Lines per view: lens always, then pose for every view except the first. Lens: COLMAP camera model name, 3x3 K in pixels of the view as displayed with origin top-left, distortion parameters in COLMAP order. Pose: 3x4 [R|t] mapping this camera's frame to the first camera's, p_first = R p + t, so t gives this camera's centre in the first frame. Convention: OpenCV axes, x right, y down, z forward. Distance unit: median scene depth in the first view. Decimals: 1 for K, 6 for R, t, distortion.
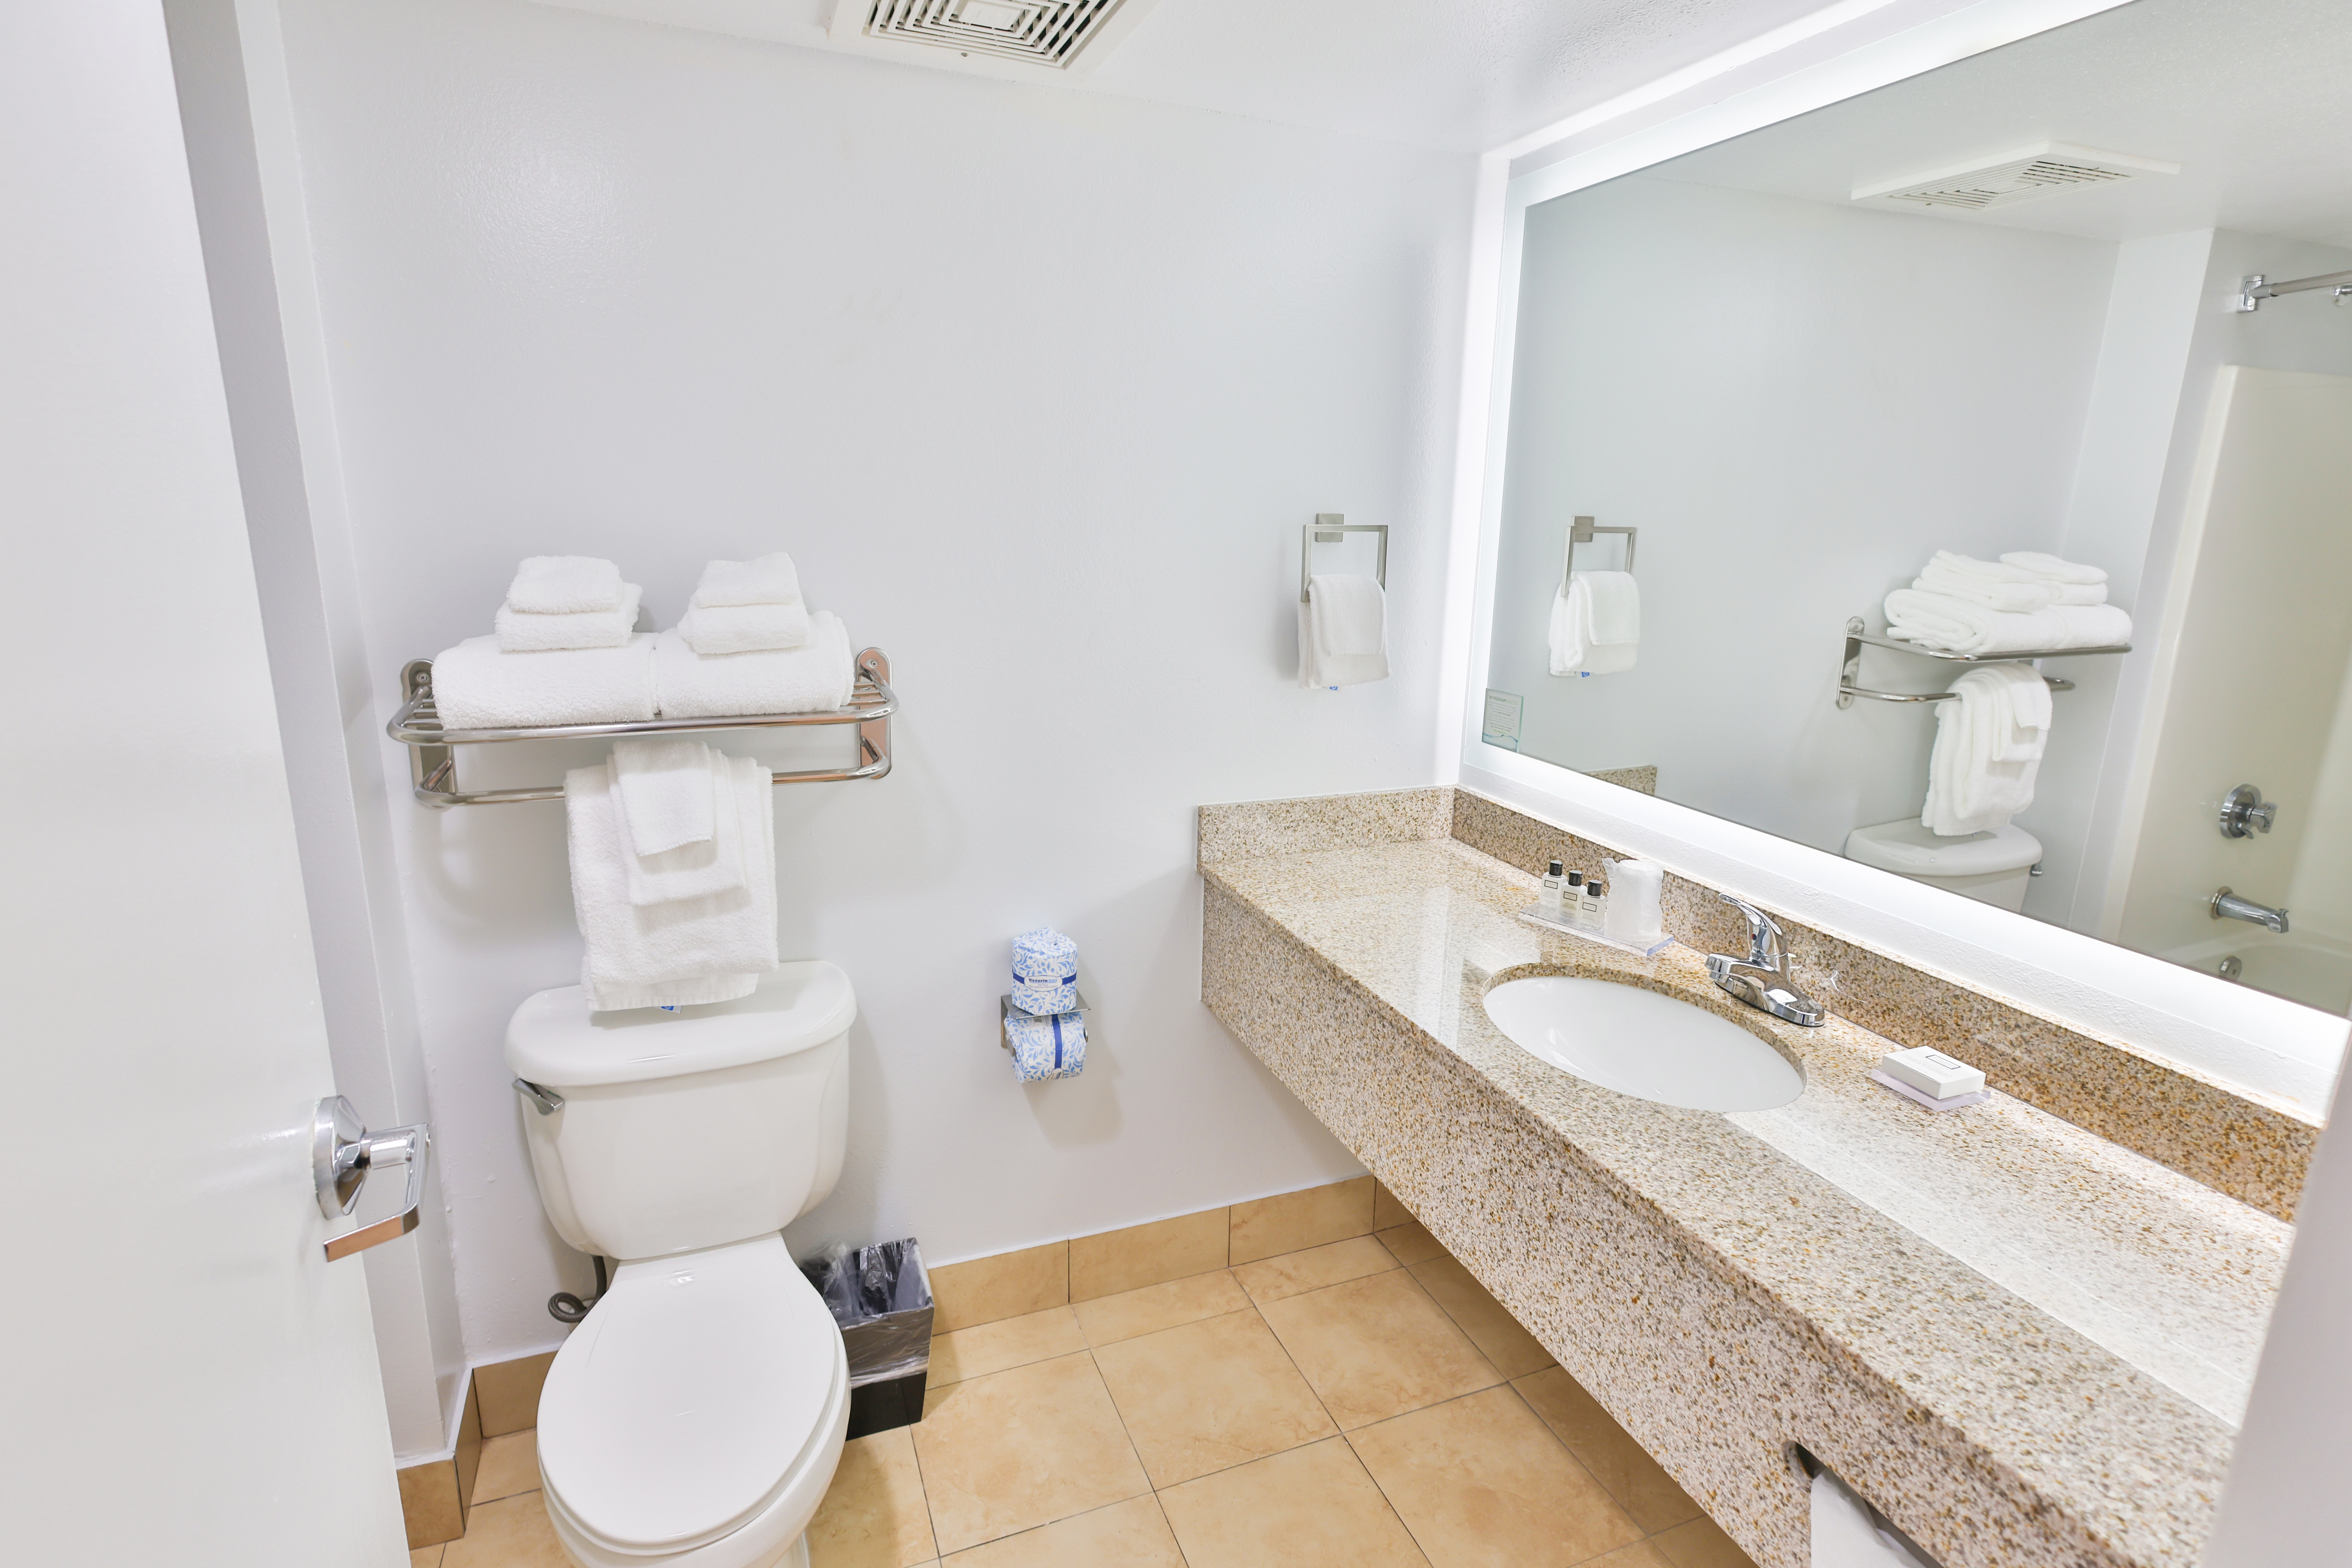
lens RADIAL K [[1143.9, 0, 1170.1], [0, 1143.9, 767.7], [0, 0, 1]] dist [-0.005206, 0.002710]
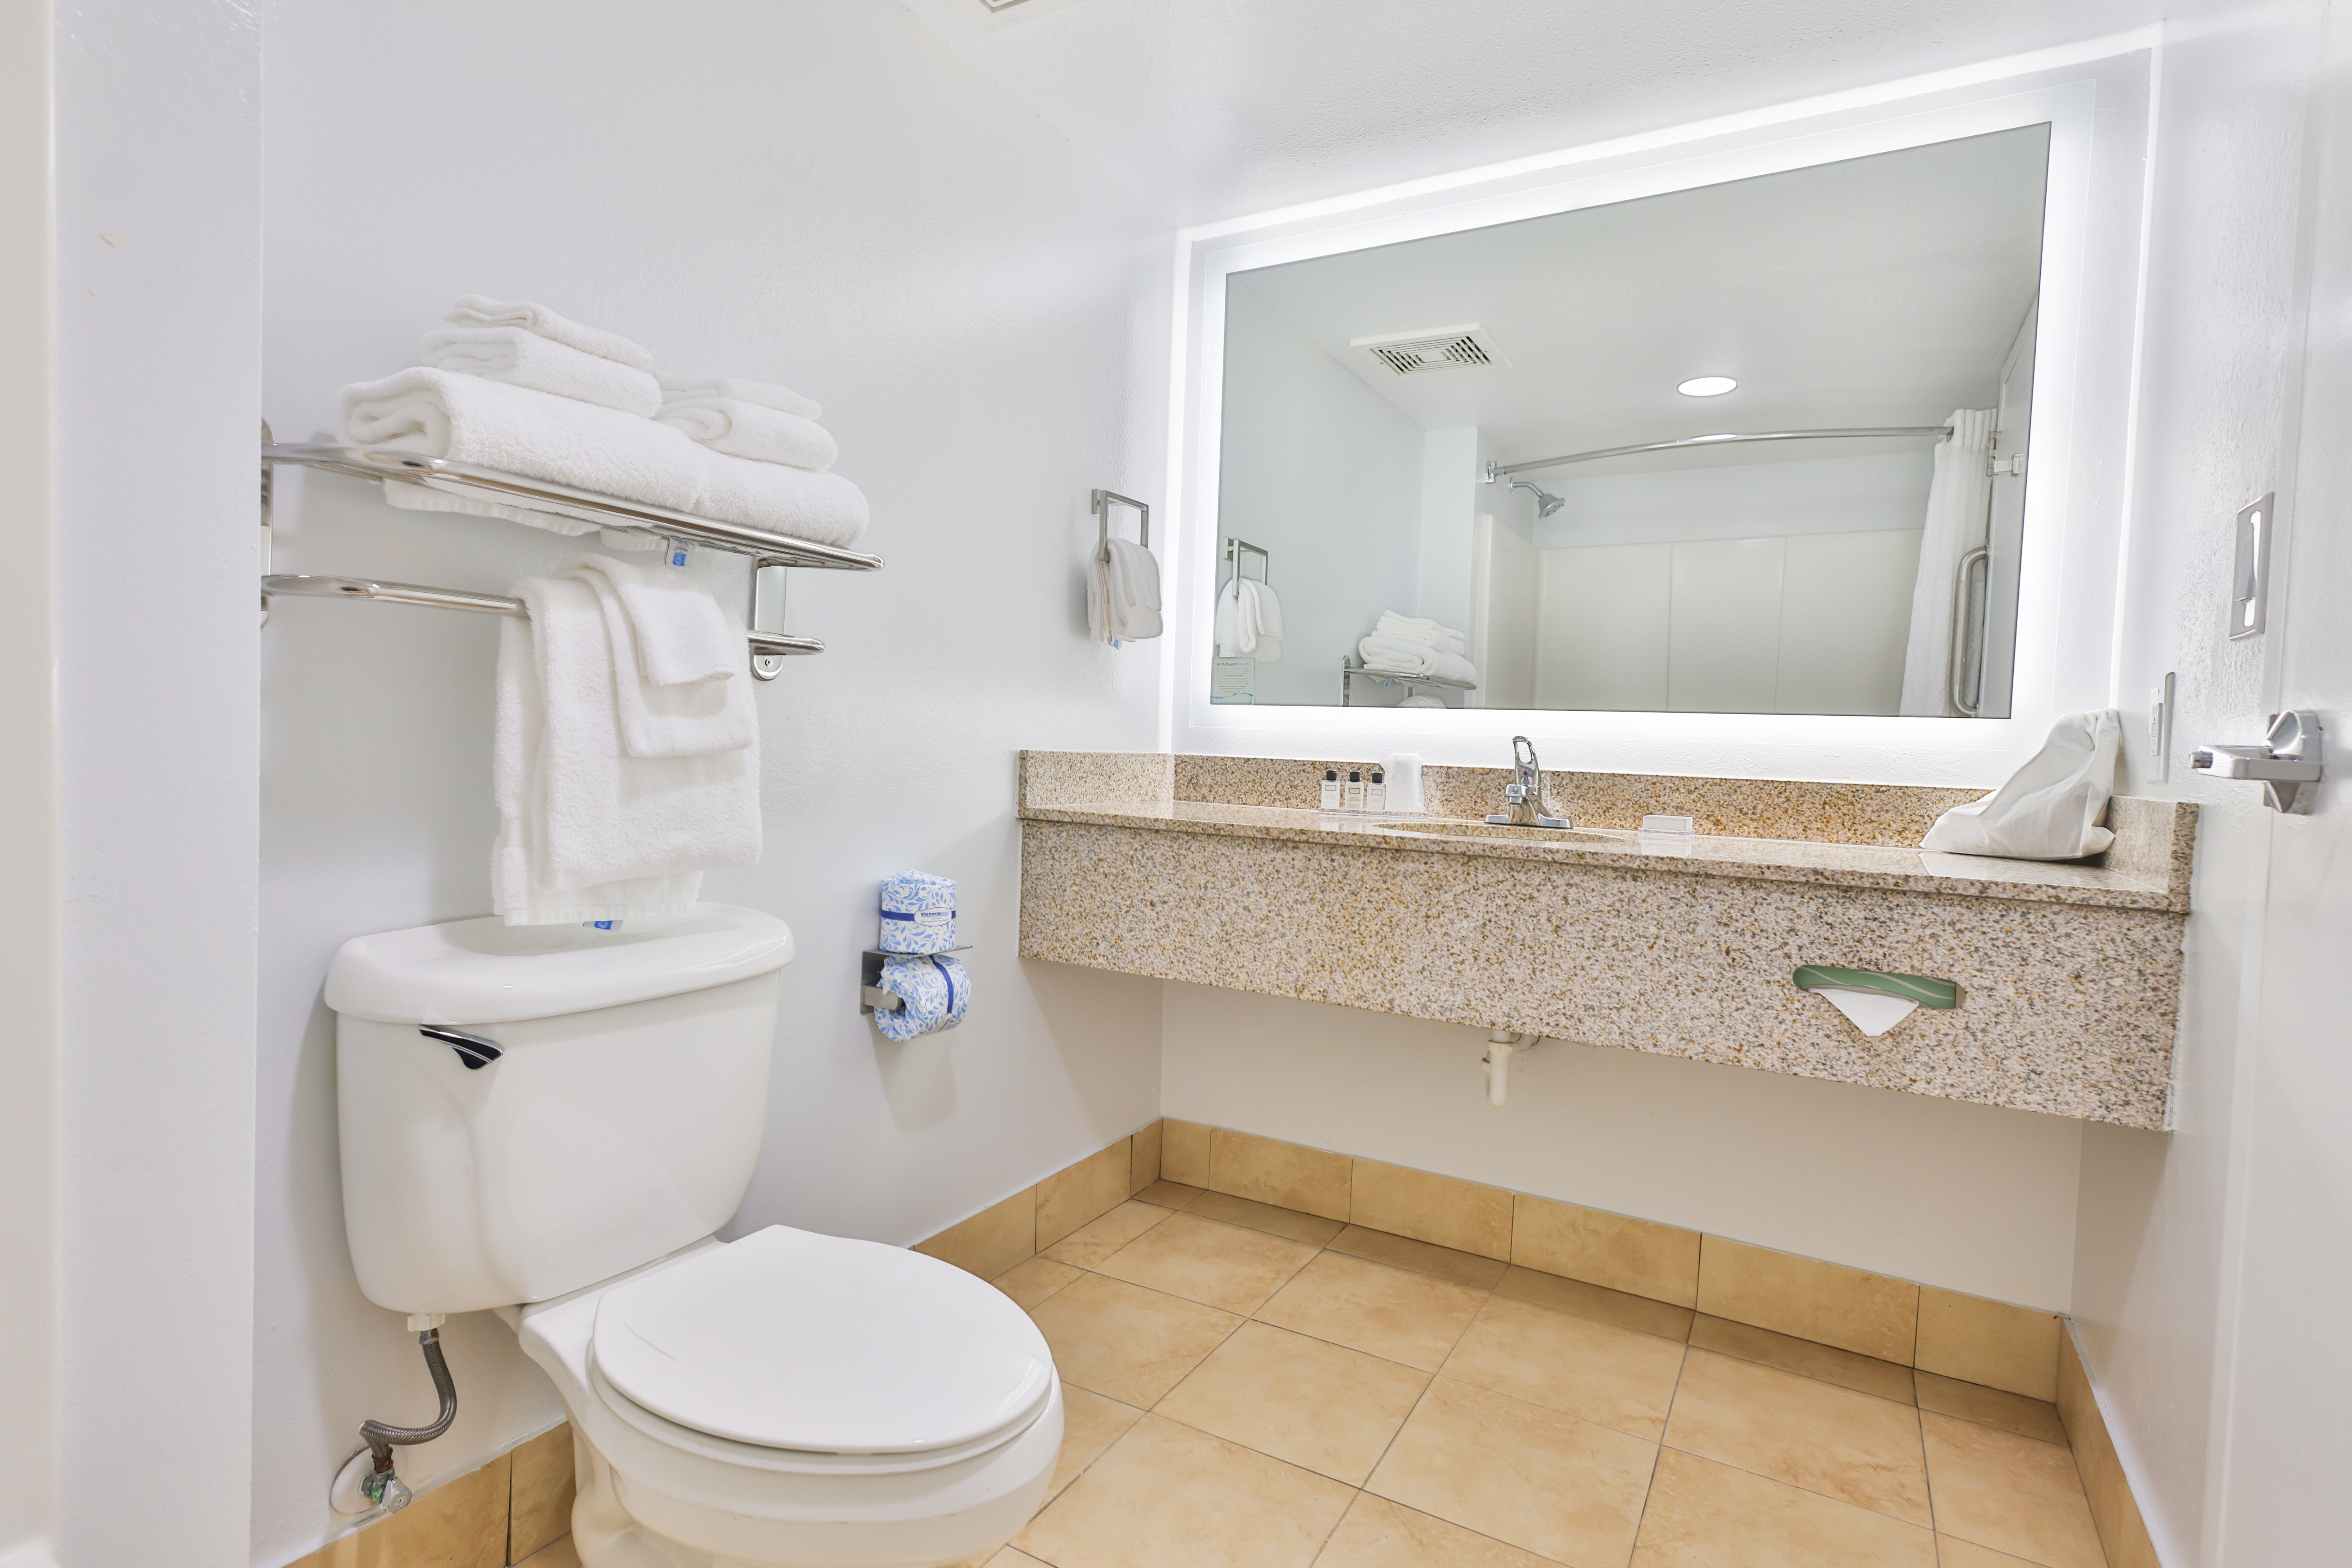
lens RADIAL K [[1143.9, 0, 1188.2], [0, 1143.9, 794.5], [0, 0, 1]] dist [-0.005206, 0.002710]
pose [[0.776845, -0.018988, 0.629405, -0.614426], [0.121673, 0.985234, -0.120452, 0.262834], [-0.617824, 0.170154, 0.767685, 0.173239]]
